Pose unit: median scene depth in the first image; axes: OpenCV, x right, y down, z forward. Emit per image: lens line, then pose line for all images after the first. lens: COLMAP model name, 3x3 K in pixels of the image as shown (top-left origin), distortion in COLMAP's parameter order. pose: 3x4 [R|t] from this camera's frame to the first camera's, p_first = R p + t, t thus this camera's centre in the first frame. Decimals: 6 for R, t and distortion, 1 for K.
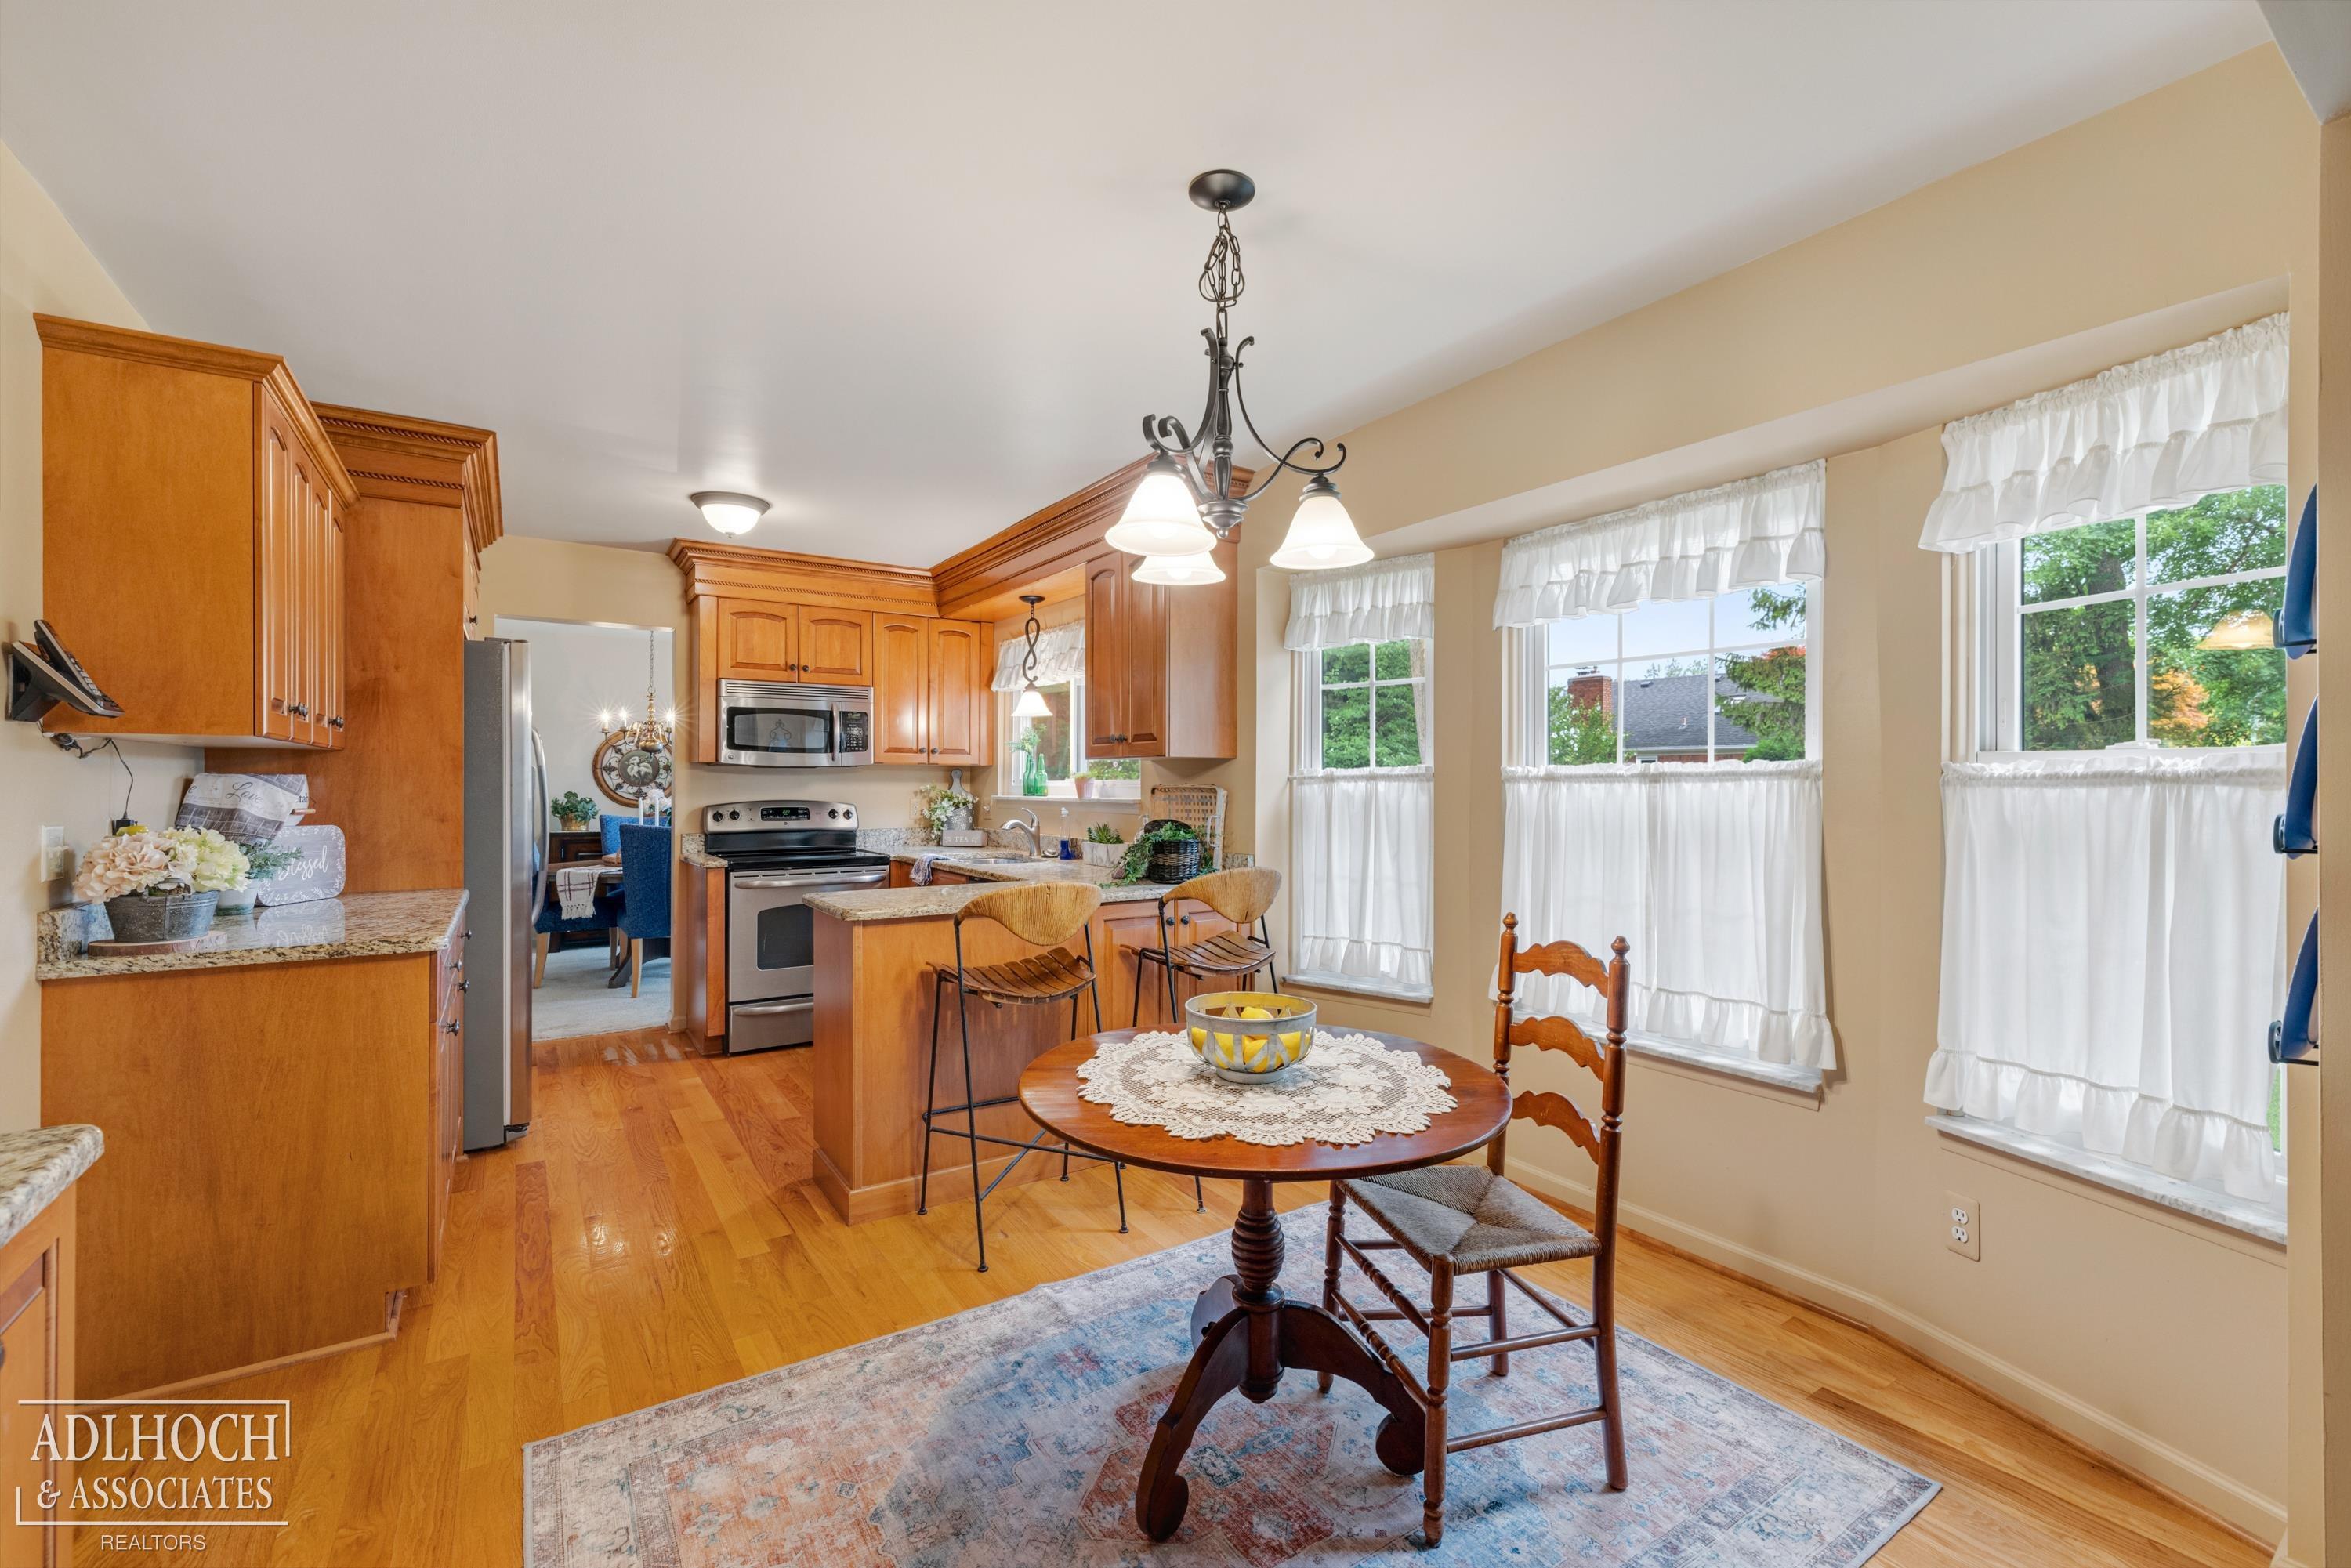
lens RADIAL K [[1000.9, 0, 1188.6], [0, 1000.9, 787.2], [0, 0, 1]] dist [0.001862, 0.000089]
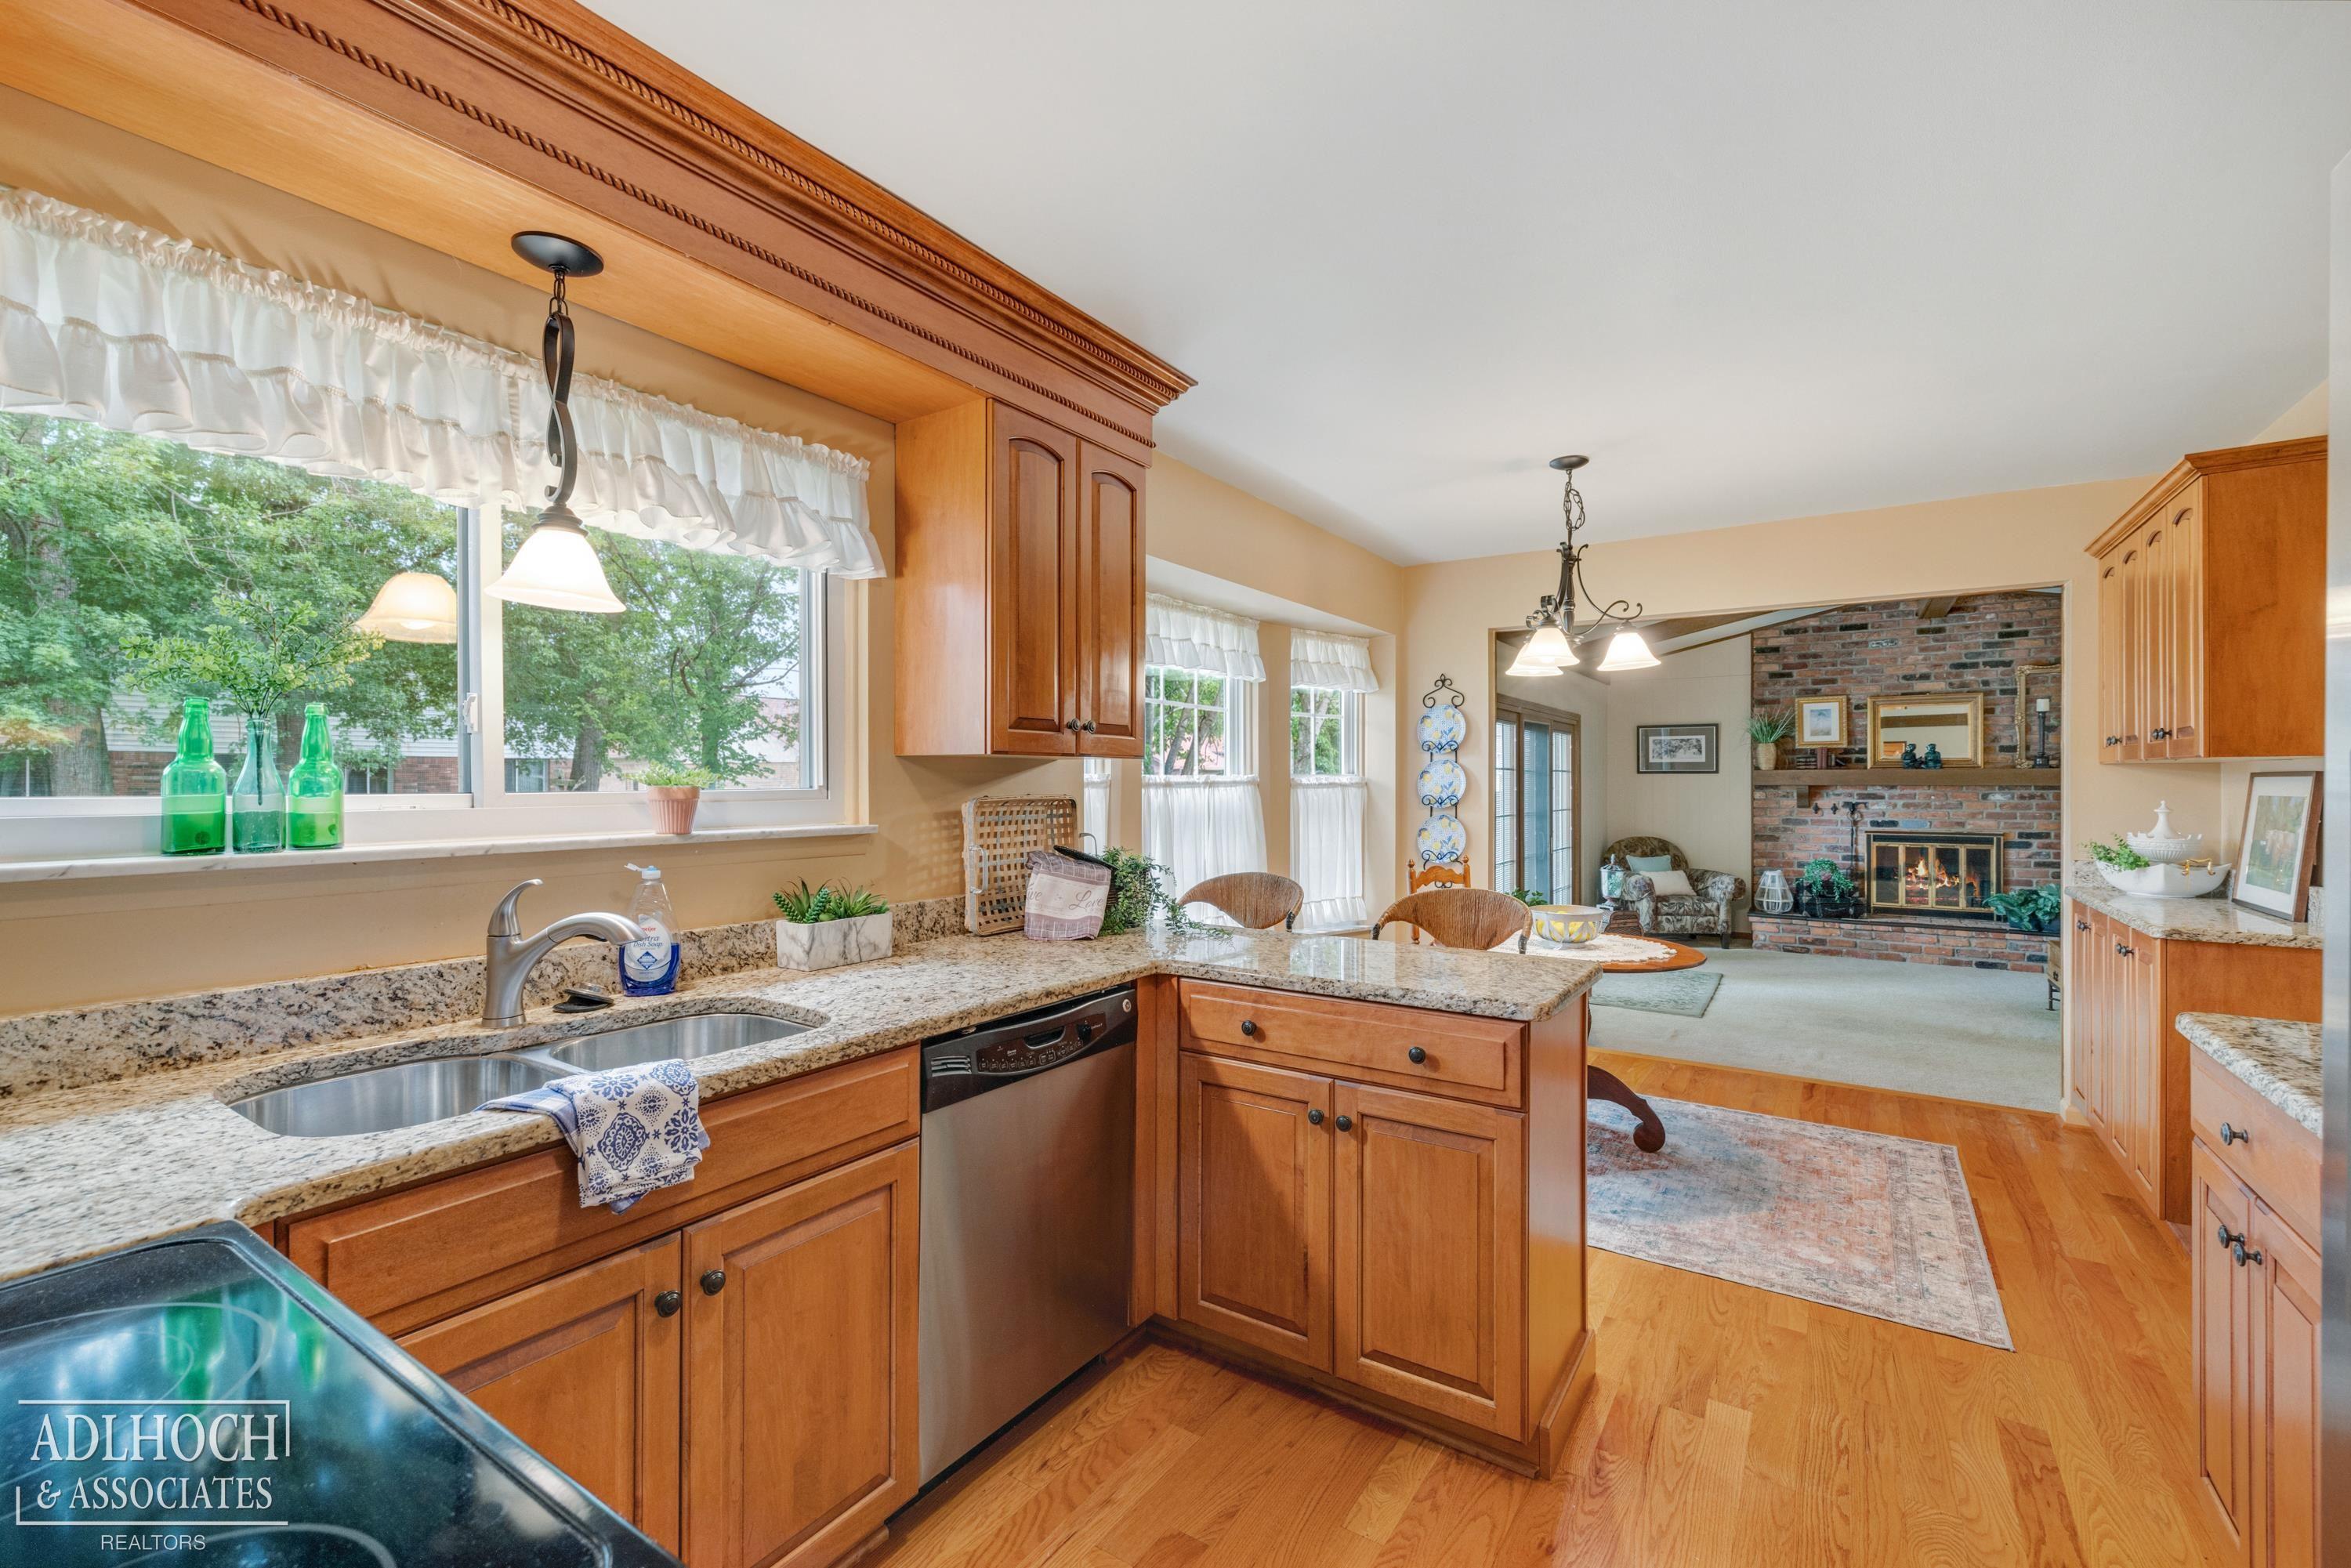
lens RADIAL K [[1000.9, 0, 1175.4], [0, 1000.9, 784.2], [0, 0, 1]] dist [0.001862, 0.000089]
pose [[-0.377599, -0.004624, 0.925958, -0.551101], [0.004080, 0.999970, 0.006658, -0.011630], [-0.925960, 0.006291, -0.377569, 0.941020]]
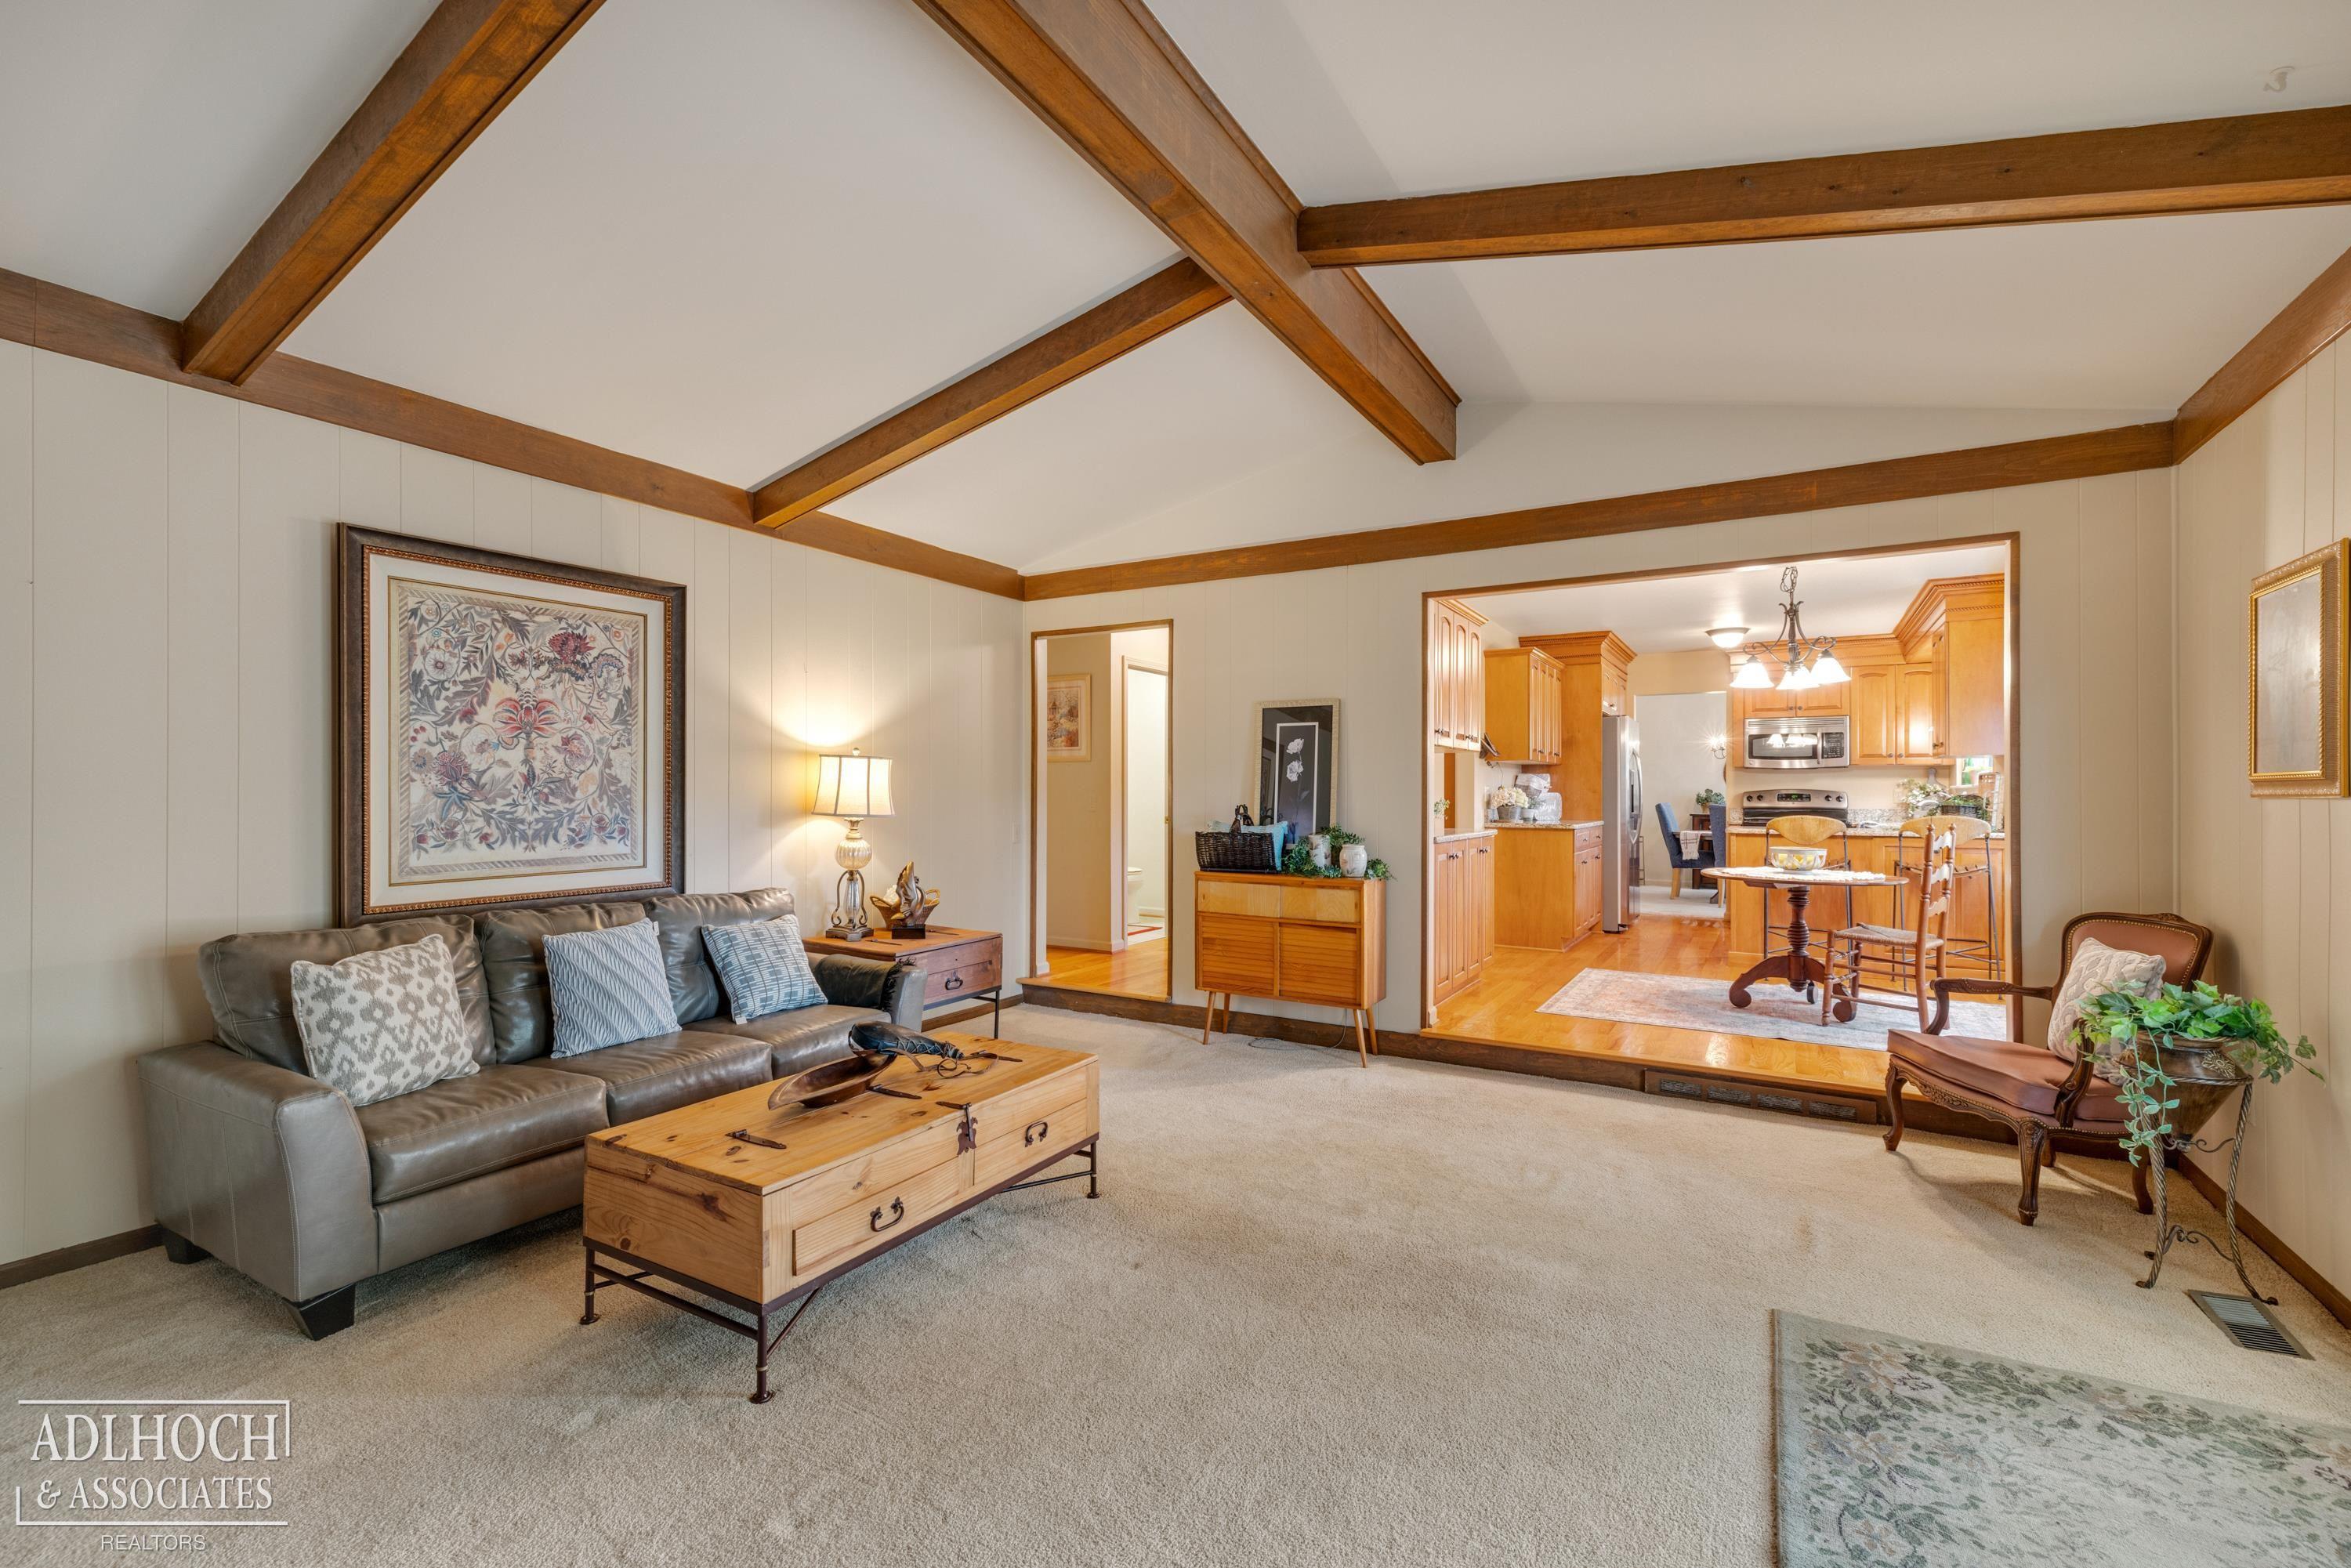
lens RADIAL K [[1000.9, 0, 1183.0], [0, 1000.9, 792.7], [0, 0, 1]] dist [0.001862, 0.000089]
pose [[0.432372, -0.000579, -0.901695, 1.228764], [-0.005090, 0.999982, -0.003082, 0.056203], [0.901681, 0.005923, 0.432361, -1.153246]]
